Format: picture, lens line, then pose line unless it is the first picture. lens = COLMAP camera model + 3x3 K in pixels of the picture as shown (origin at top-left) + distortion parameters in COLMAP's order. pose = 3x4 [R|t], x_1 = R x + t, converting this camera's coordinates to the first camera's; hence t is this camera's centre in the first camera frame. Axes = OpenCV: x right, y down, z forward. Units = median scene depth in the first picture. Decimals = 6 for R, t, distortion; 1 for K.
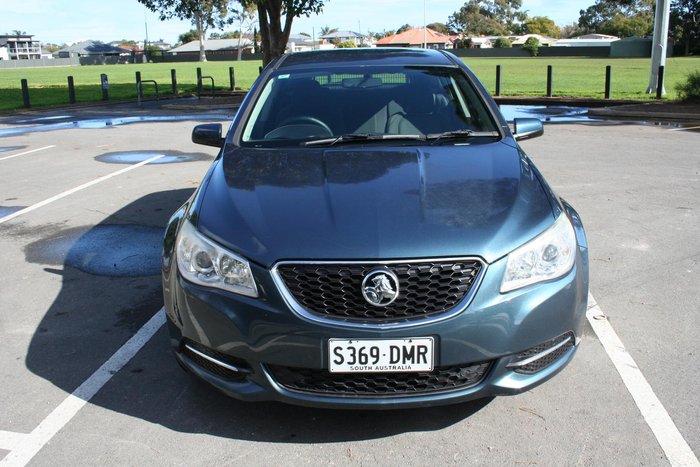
lens RADIAL K [[727.5, 0, 355.4], [0, 727.5, 233.7], [0, 0, 1]] dist [-0.065407, 0.000000]
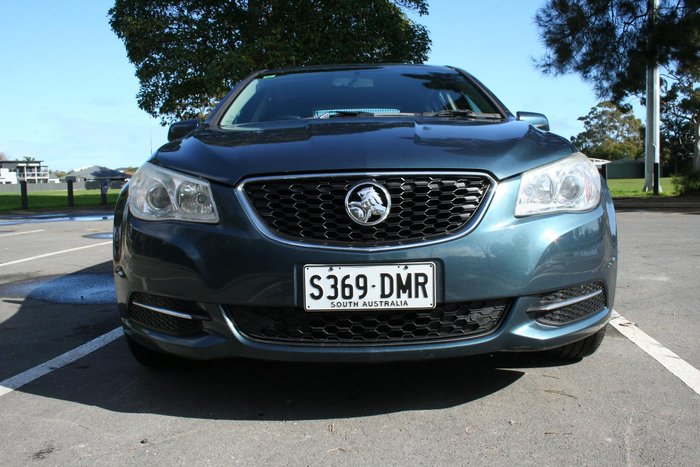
lens RADIAL K [[727.5, 0, 354.0], [0, 727.5, 209.8], [0, 0, 1]] dist [-0.065407, 0.000000]
pose [[0.999988, -0.004942, 0.000086, 0.017658], [0.004866, 0.981146, -0.193204, 0.225139], [0.000870, 0.193203, 0.981159, 0.190979]]
